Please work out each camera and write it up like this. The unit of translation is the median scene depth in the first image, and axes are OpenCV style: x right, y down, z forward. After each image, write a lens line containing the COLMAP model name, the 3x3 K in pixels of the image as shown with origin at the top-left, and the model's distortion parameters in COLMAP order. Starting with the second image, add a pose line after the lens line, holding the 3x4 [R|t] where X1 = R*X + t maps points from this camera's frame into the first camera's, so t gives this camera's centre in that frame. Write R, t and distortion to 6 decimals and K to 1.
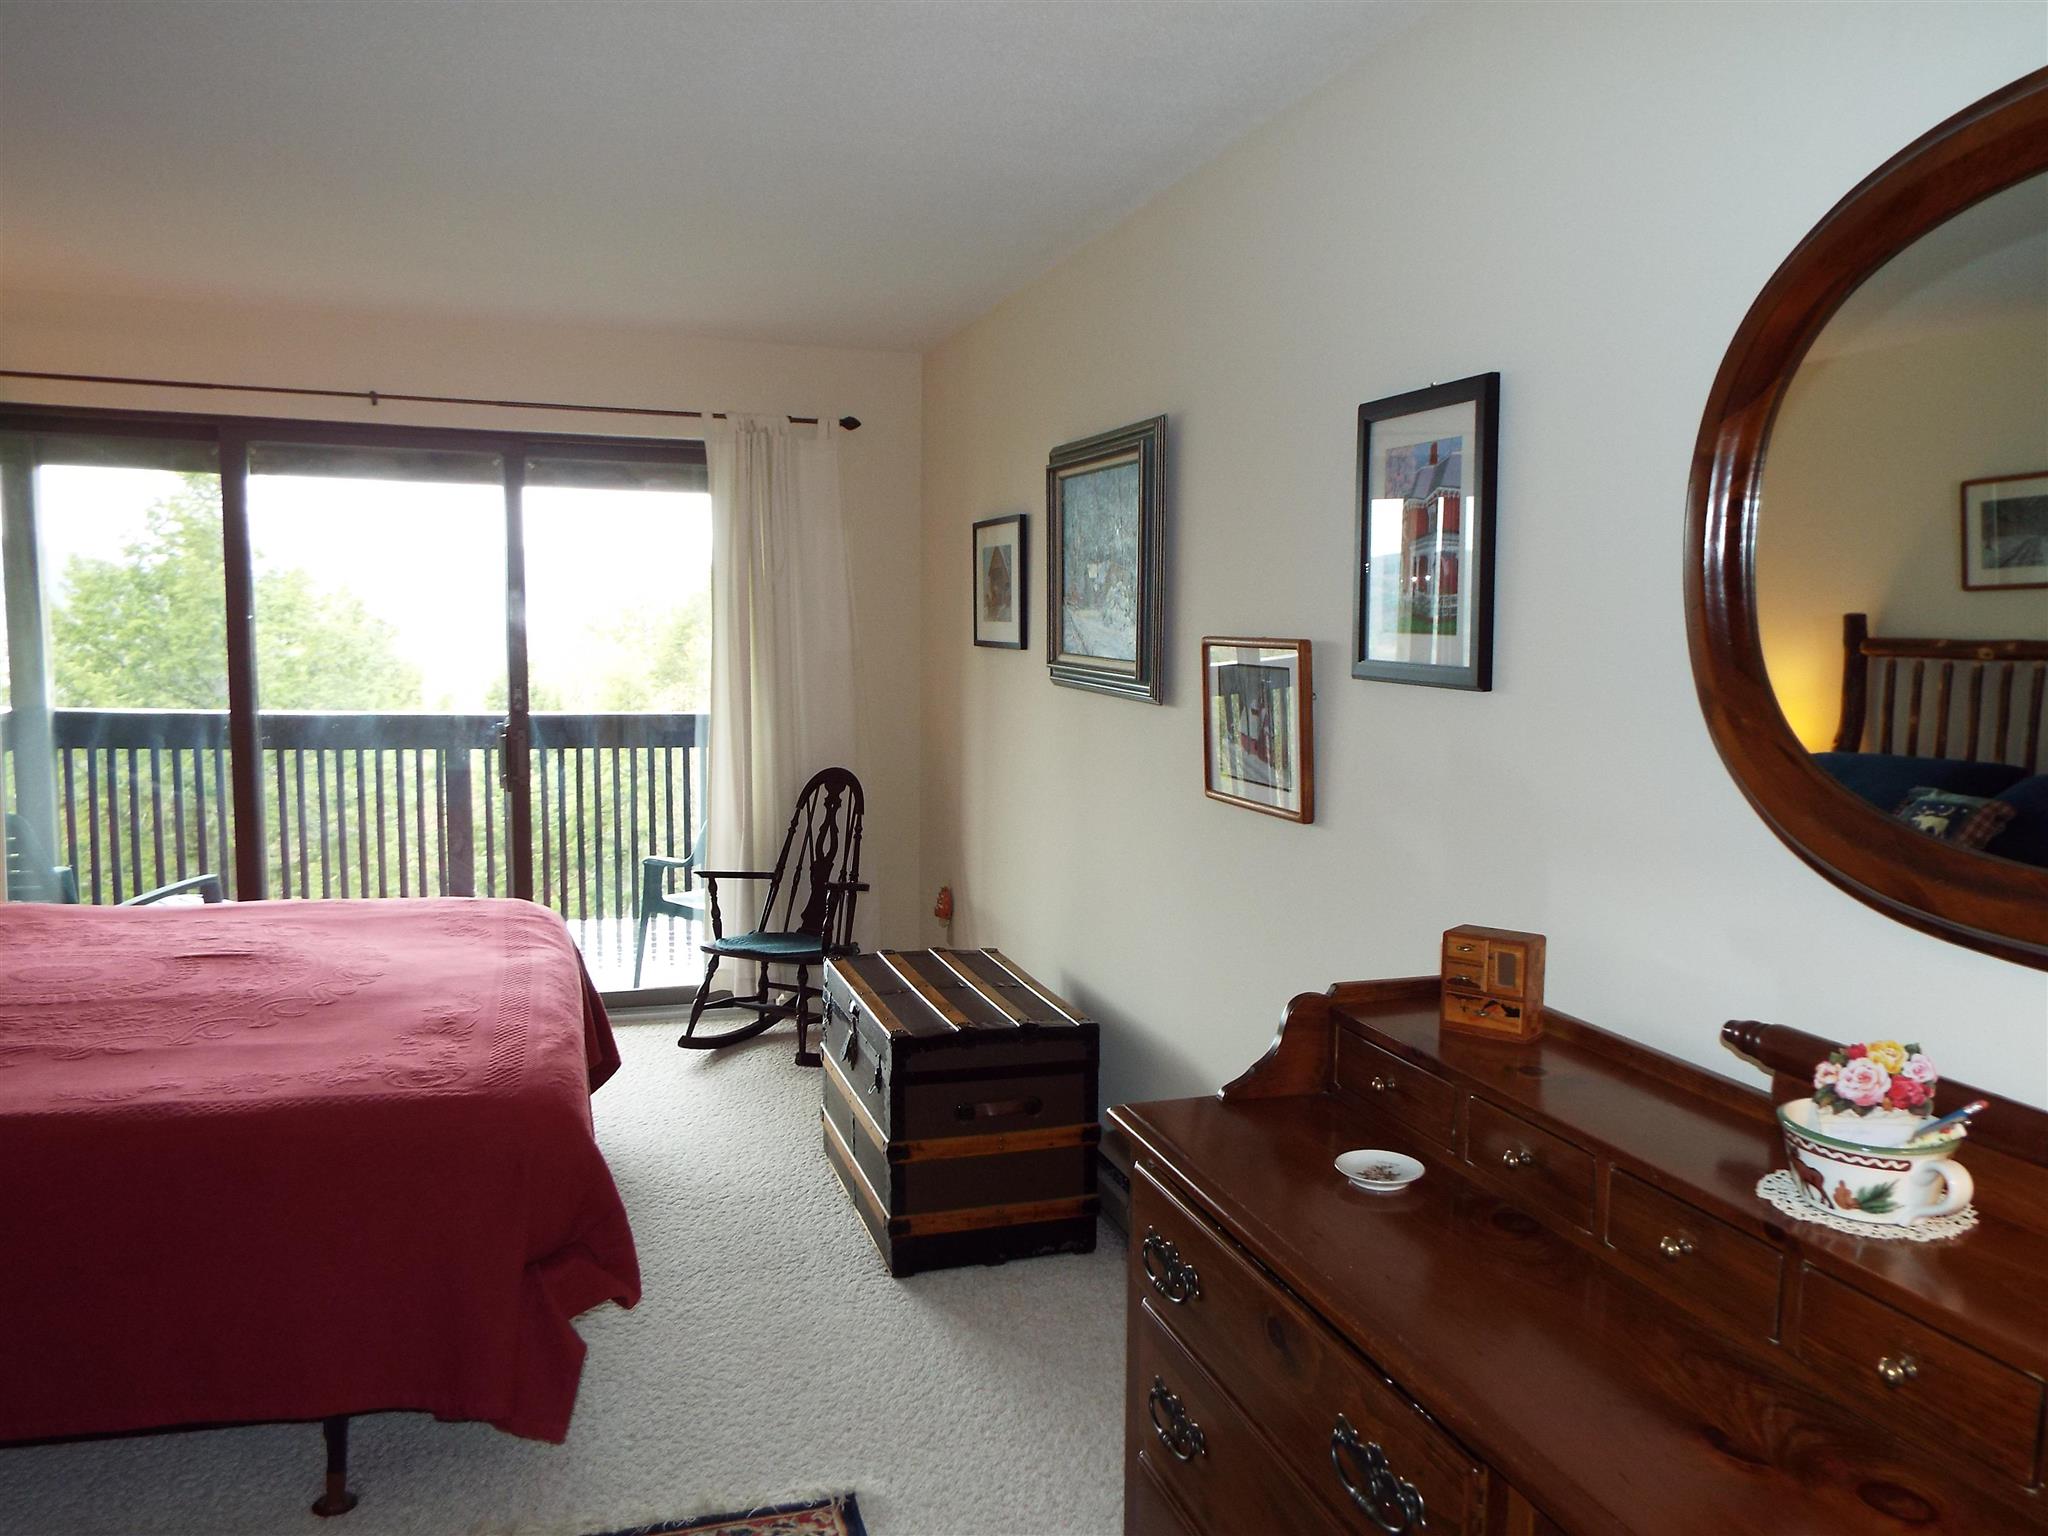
lens RADIAL K [[1511.5, 0, 1019.9], [0, 1511.5, 780.1], [0, 0, 1]] dist [-0.005065, 0.024303]
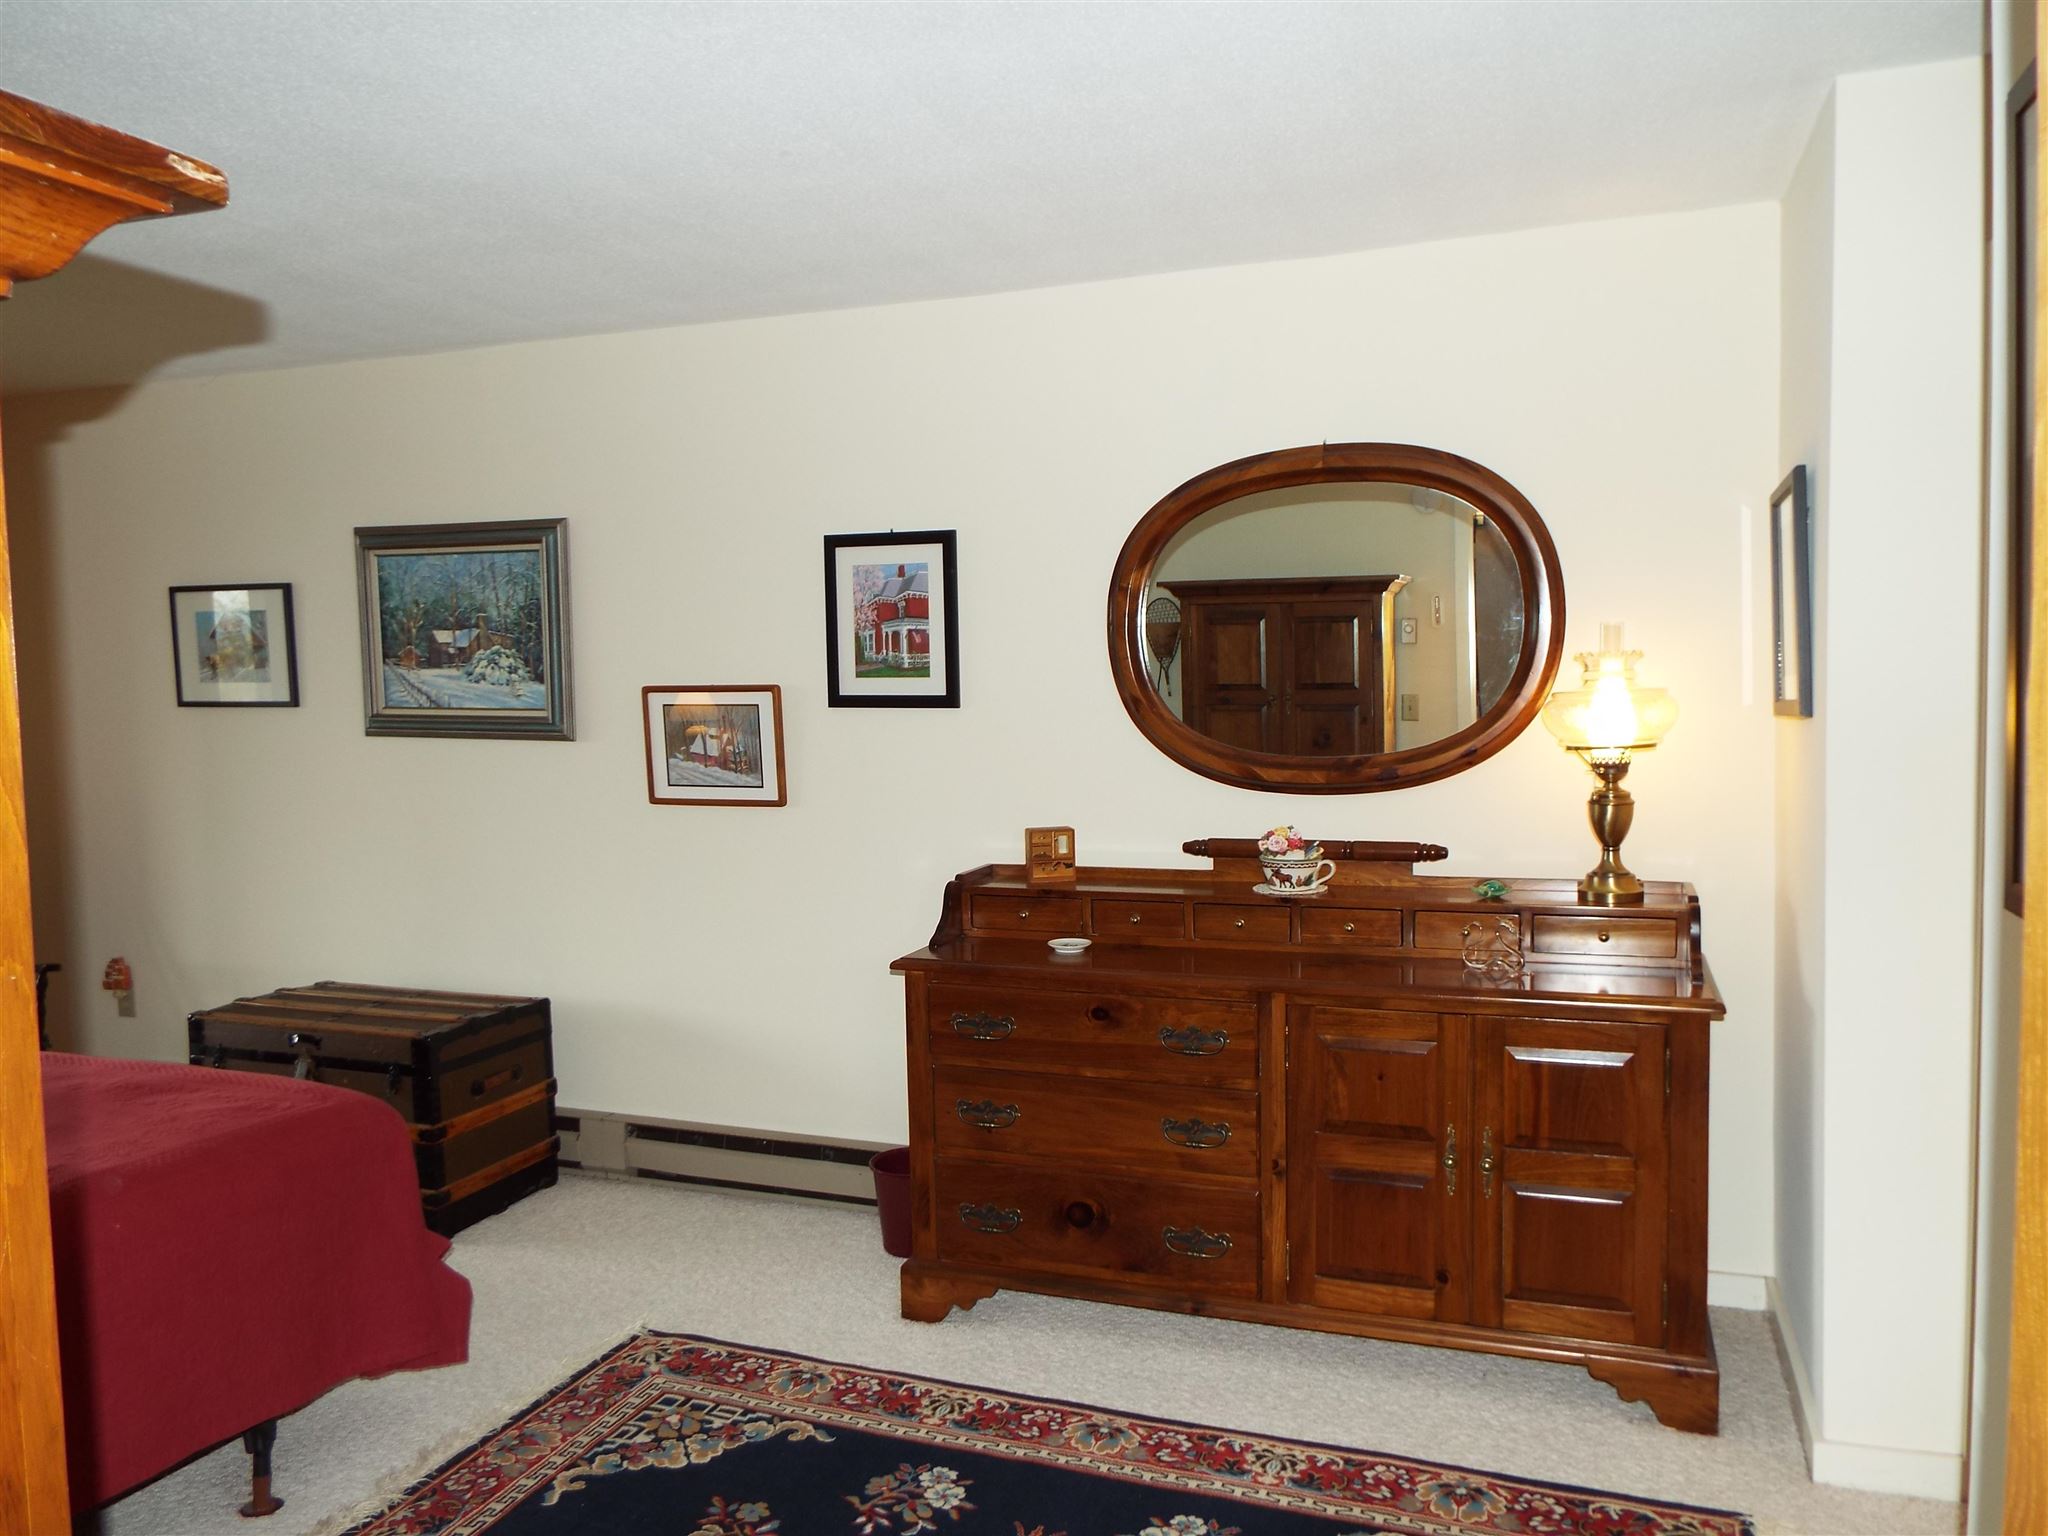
lens RADIAL K [[1511.5, 0, 1037.7], [0, 1511.5, 767.8], [0, 0, 1]] dist [-0.005065, 0.024303]
pose [[0.603333, -0.072581, 0.794180, -0.749882], [0.104719, 0.994437, 0.011329, 0.000622], [-0.790584, 0.076331, 0.607577, -0.103384]]
